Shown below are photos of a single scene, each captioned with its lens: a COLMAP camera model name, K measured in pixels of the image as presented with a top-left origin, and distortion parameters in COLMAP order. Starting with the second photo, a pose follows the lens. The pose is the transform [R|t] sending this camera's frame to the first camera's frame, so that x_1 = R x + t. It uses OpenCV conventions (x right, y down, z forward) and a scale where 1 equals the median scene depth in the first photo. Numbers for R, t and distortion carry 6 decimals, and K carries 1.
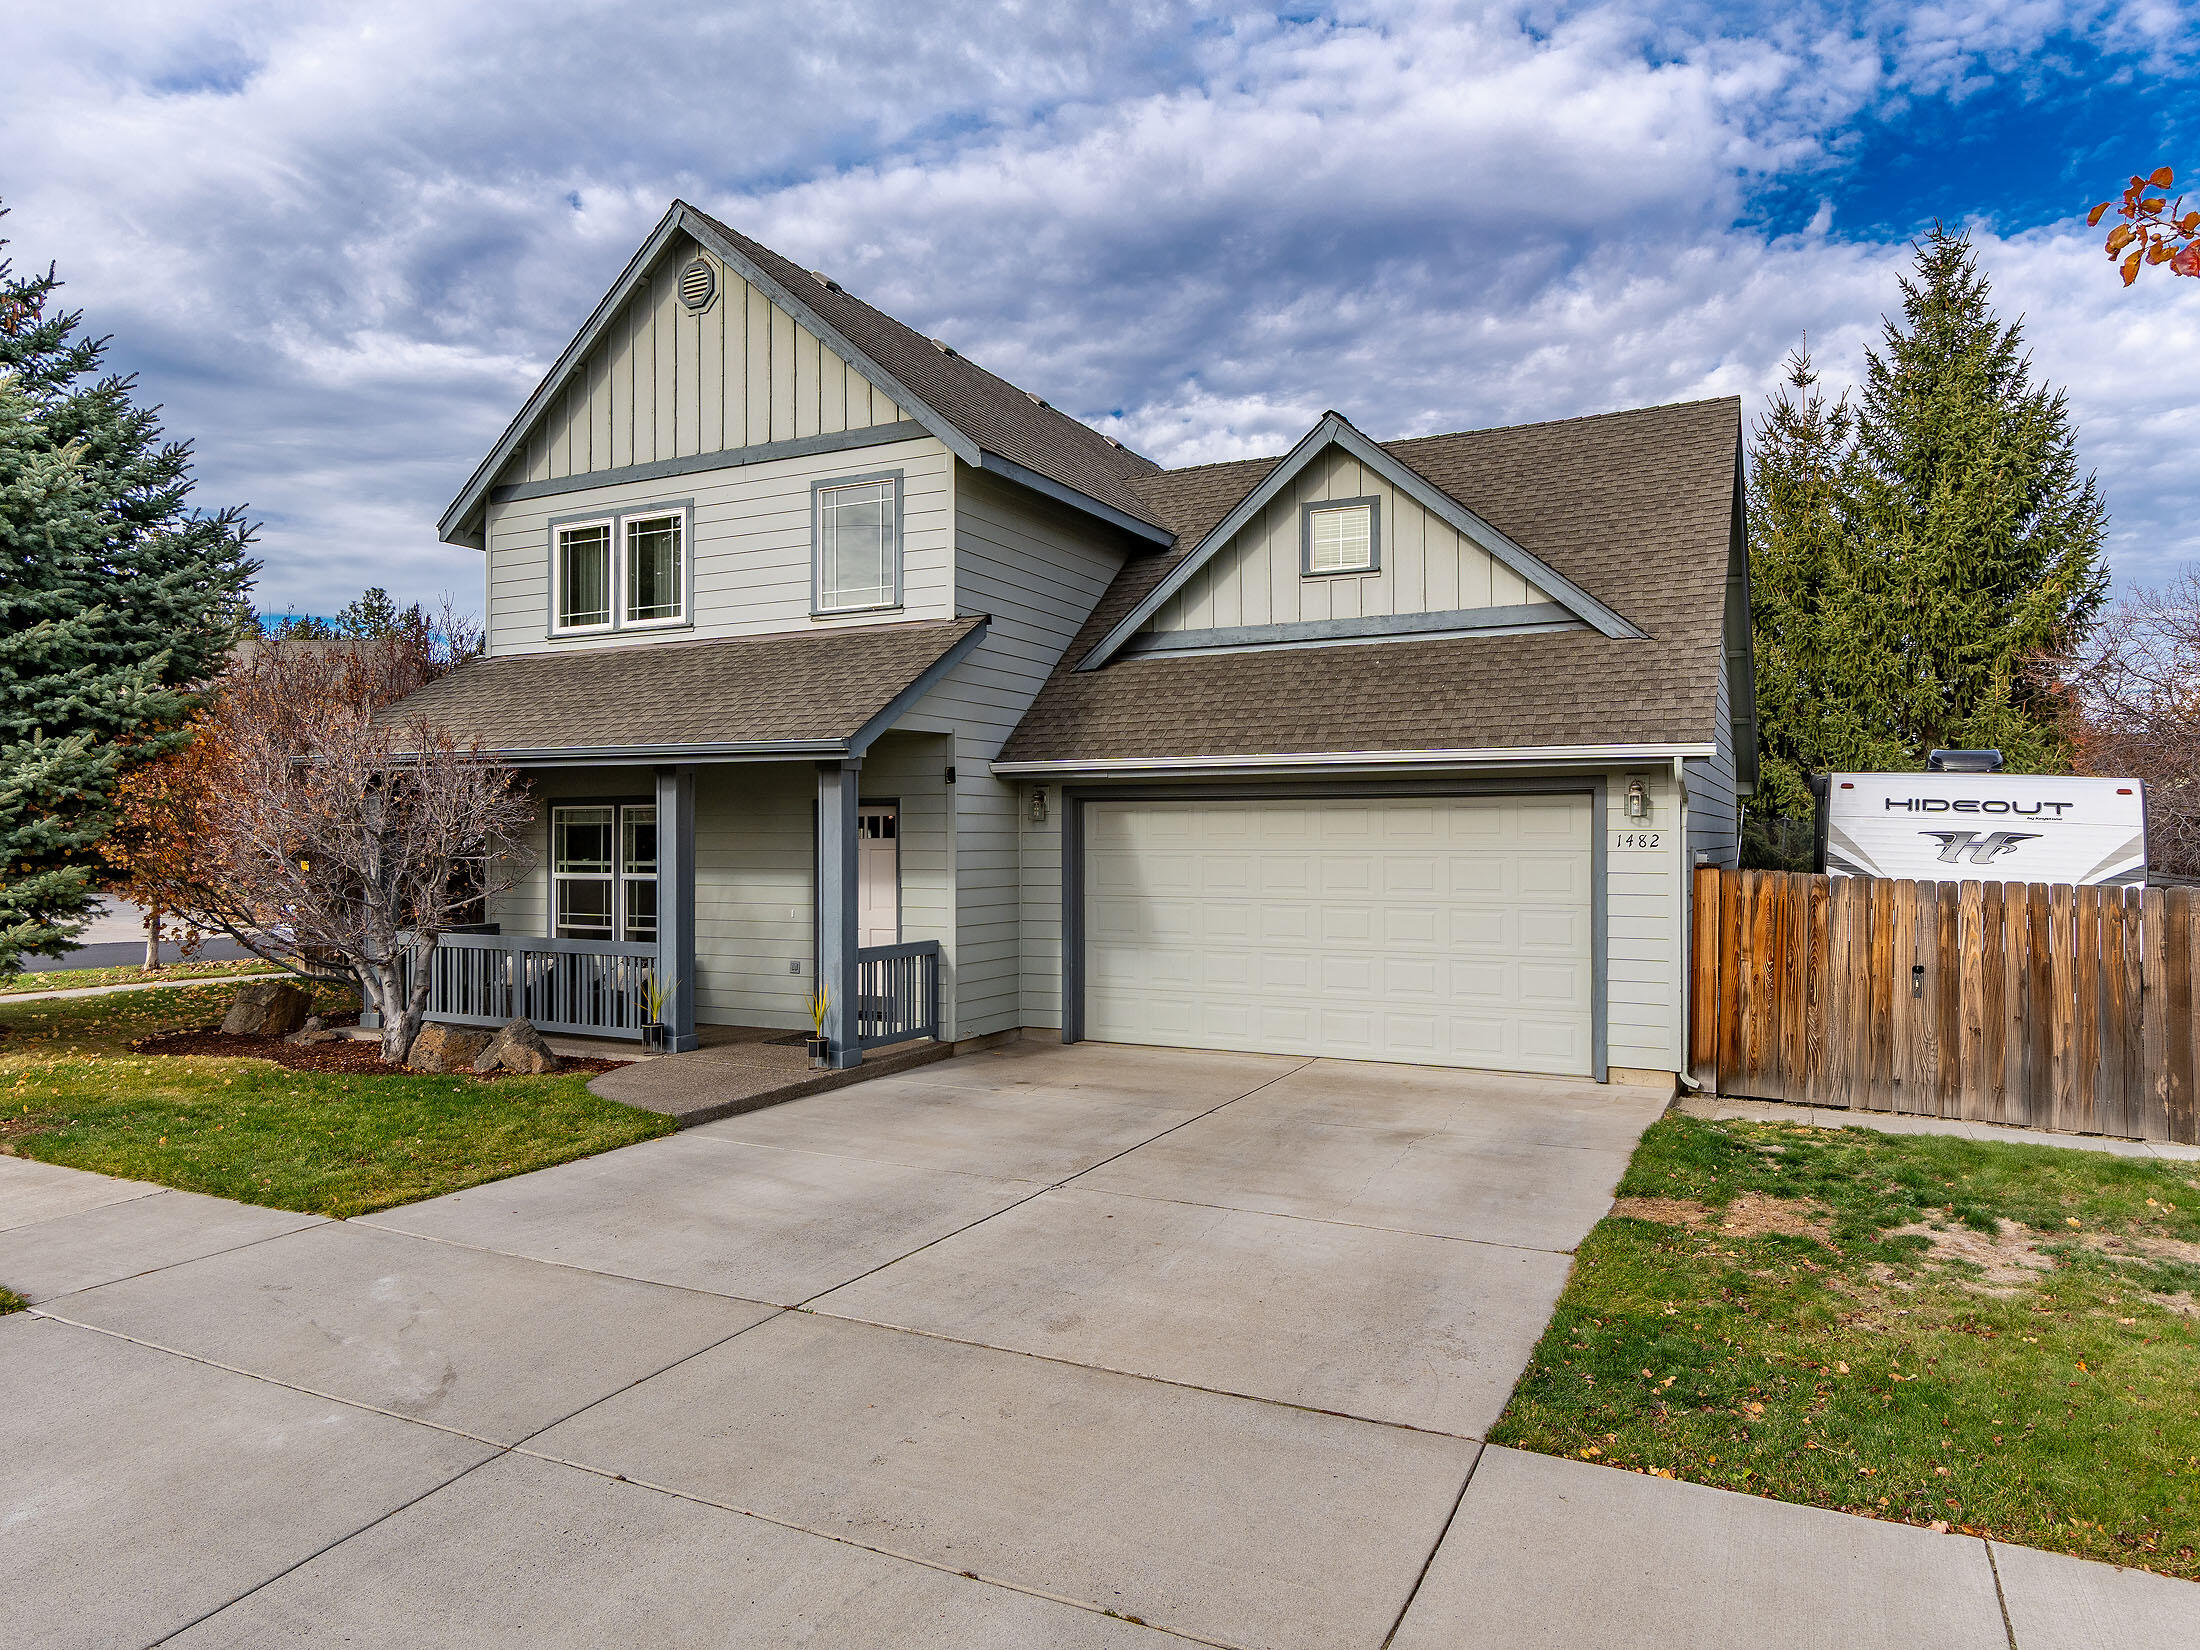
lens RADIAL K [[1385.8, 0, 1100.0], [0, 1385.8, 825.0], [0, 0, 1]] dist [0.005994, -0.000007]
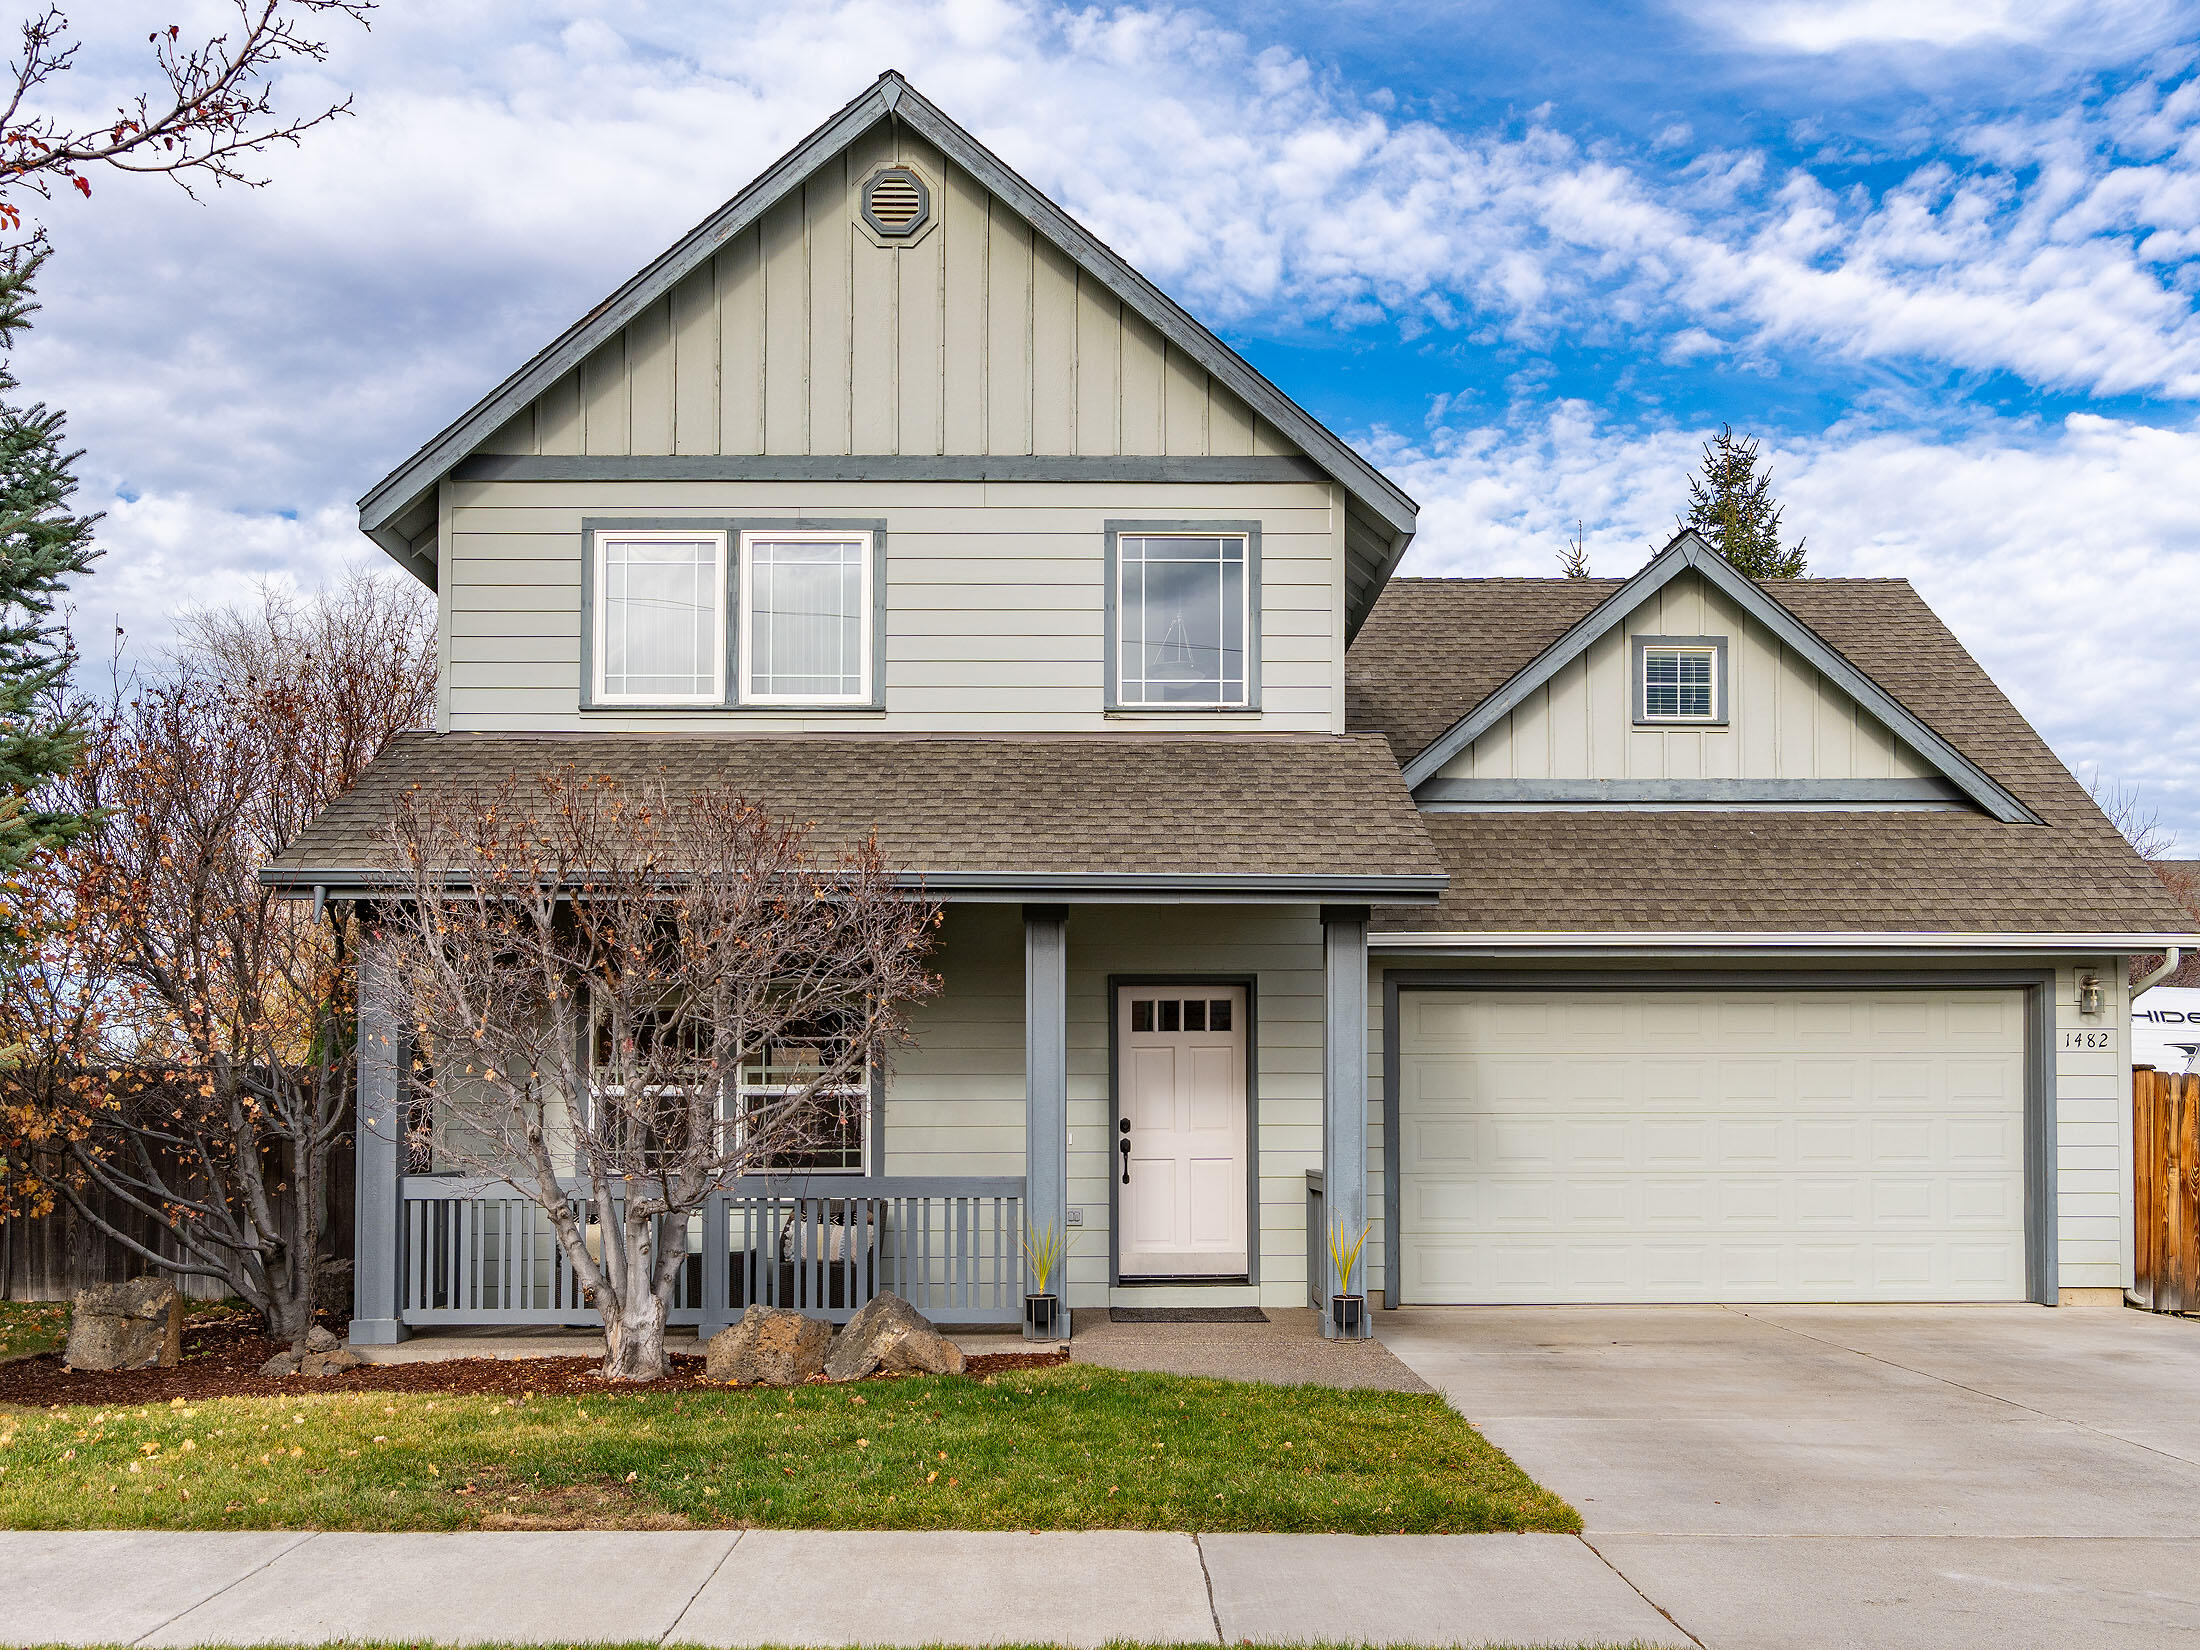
lens RADIAL K [[1754.3, 0, 1216.8], [0, 1754.3, 1066.4], [0, 0, 1]] dist [0.000487, -0.003423]
pose [[0.889924, 0.010504, 0.455988, -0.581539], [-0.002375, 0.999828, -0.018396, 0.045625], [-0.456103, 0.015288, 0.889796, 0.199578]]
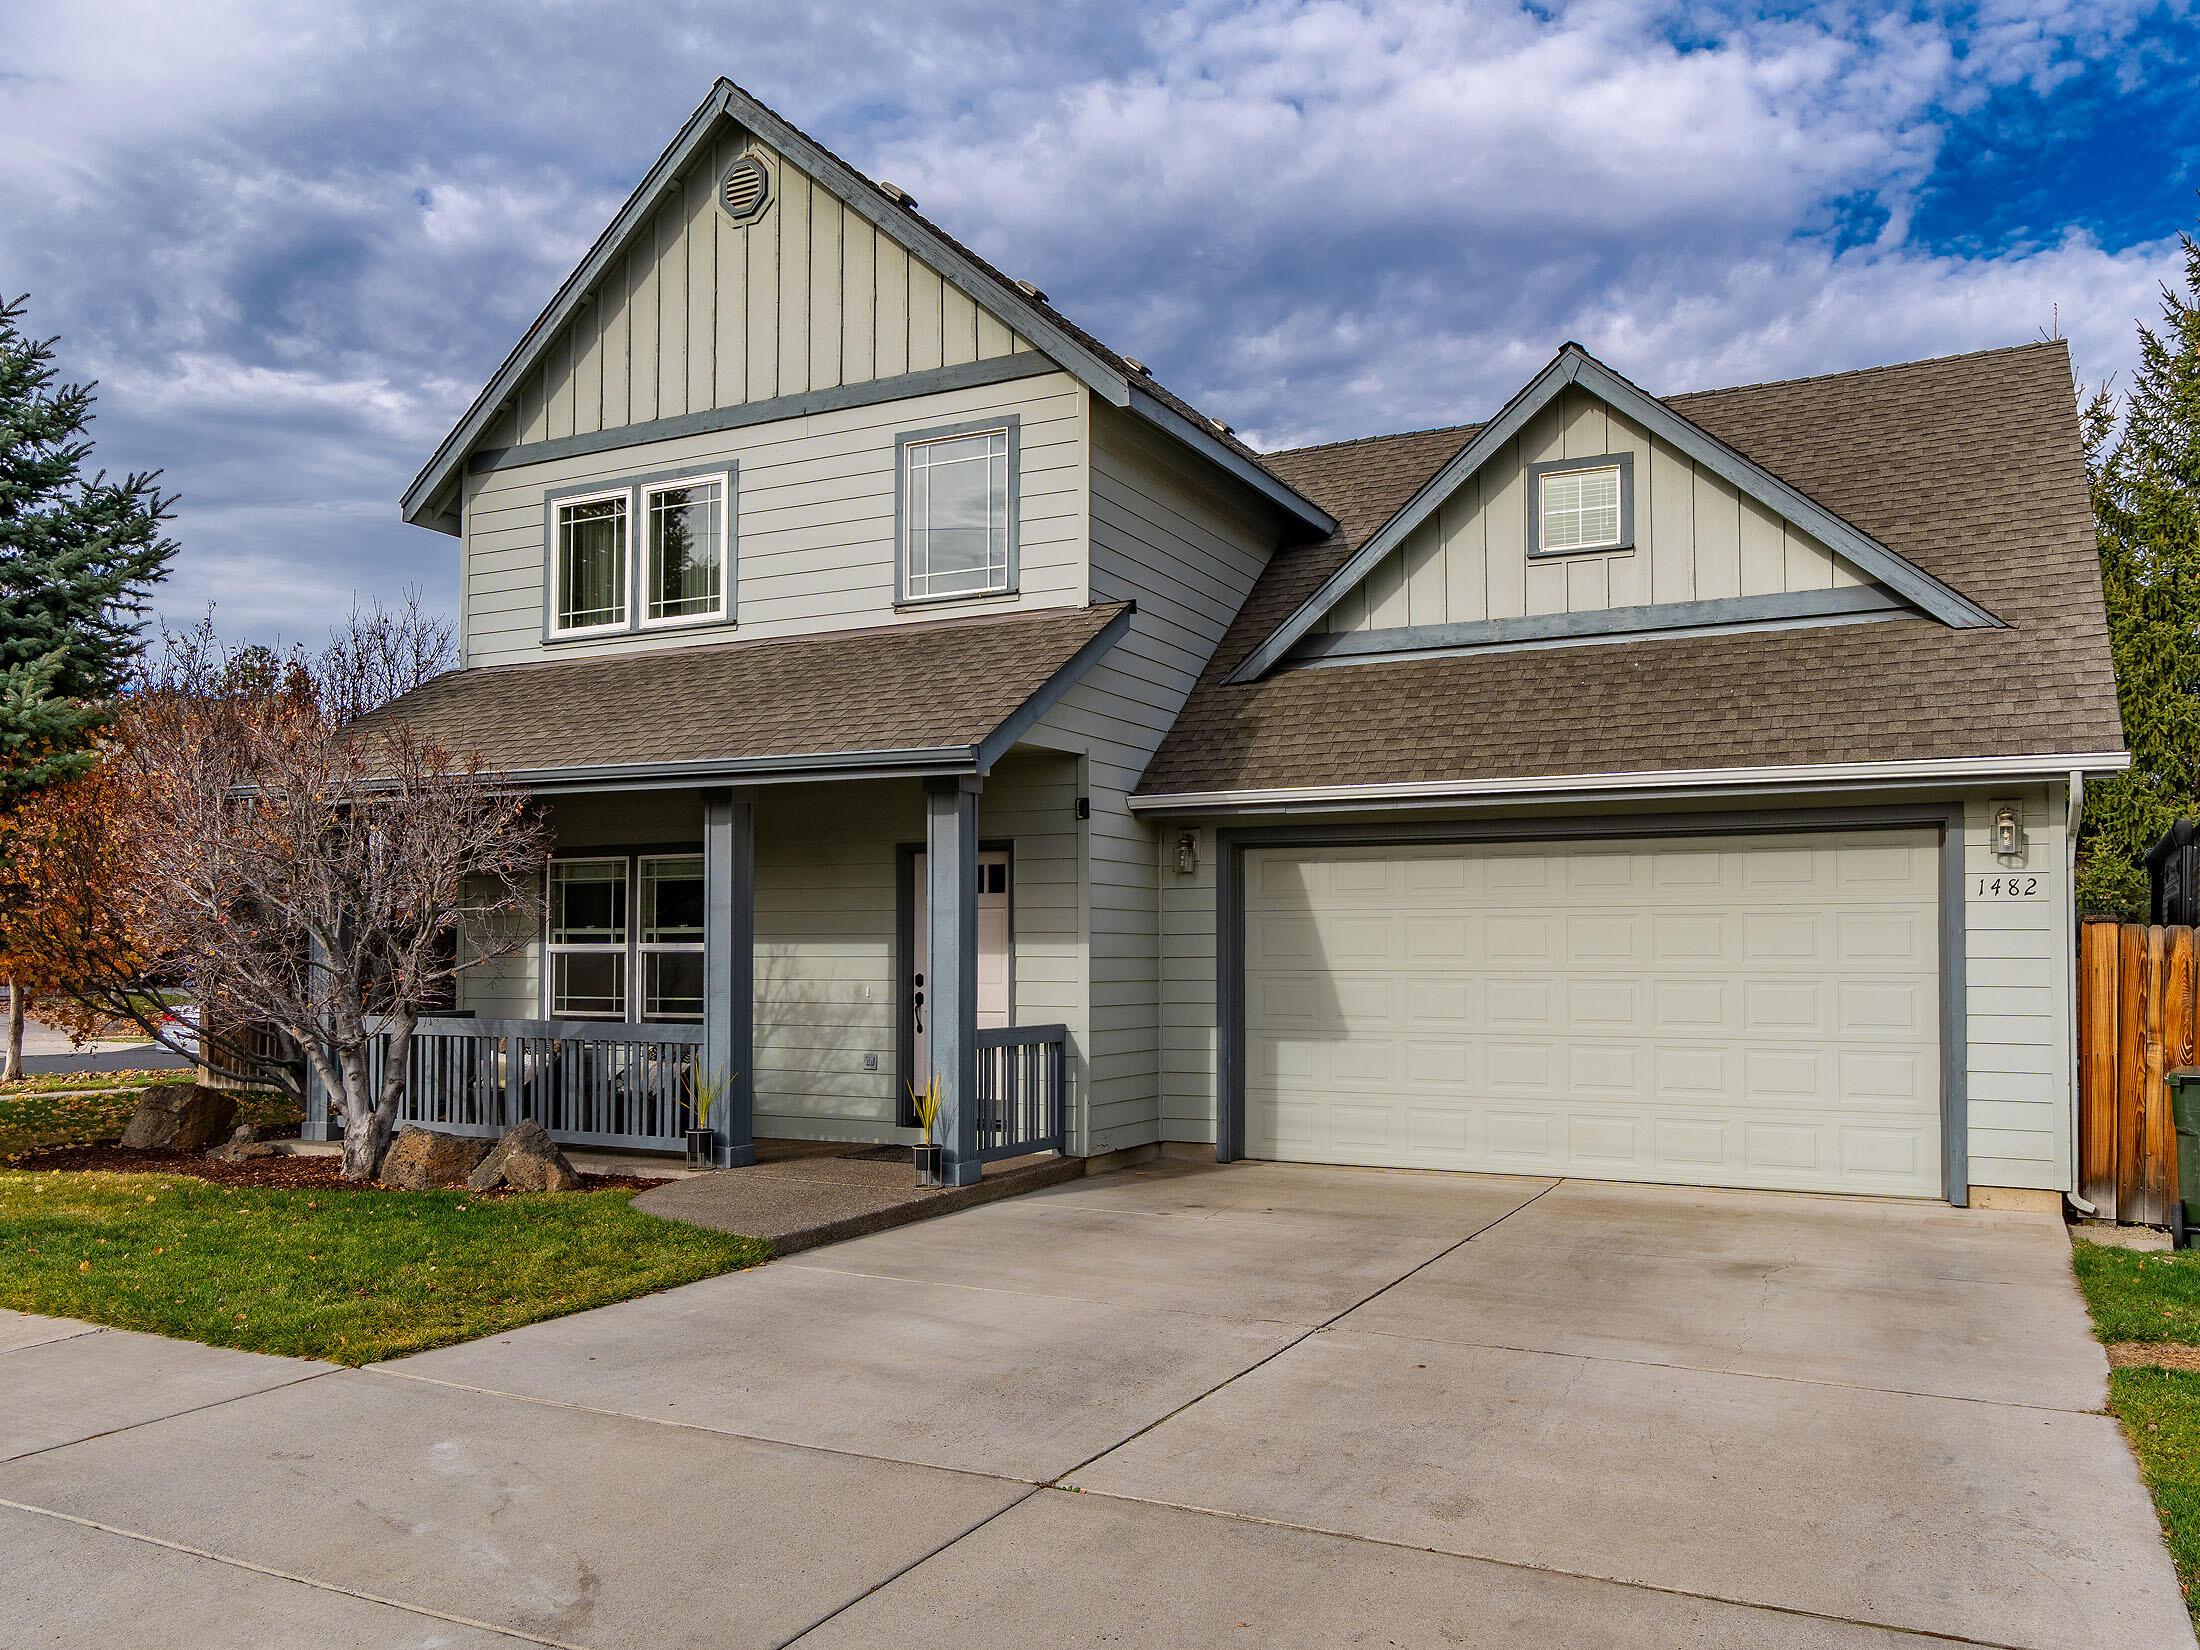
lens RADIAL K [[1654.4, 0, 1111.4], [0, 1654.4, 908.3], [0, 0, 1]] dist [-0.000010, 0.002171]
pose [[0.999989, 0.002353, 0.004018, -0.094605], [-0.002265, 0.999761, -0.021724, 0.038770], [-0.004069, 0.021715, 0.999756, 0.083965]]
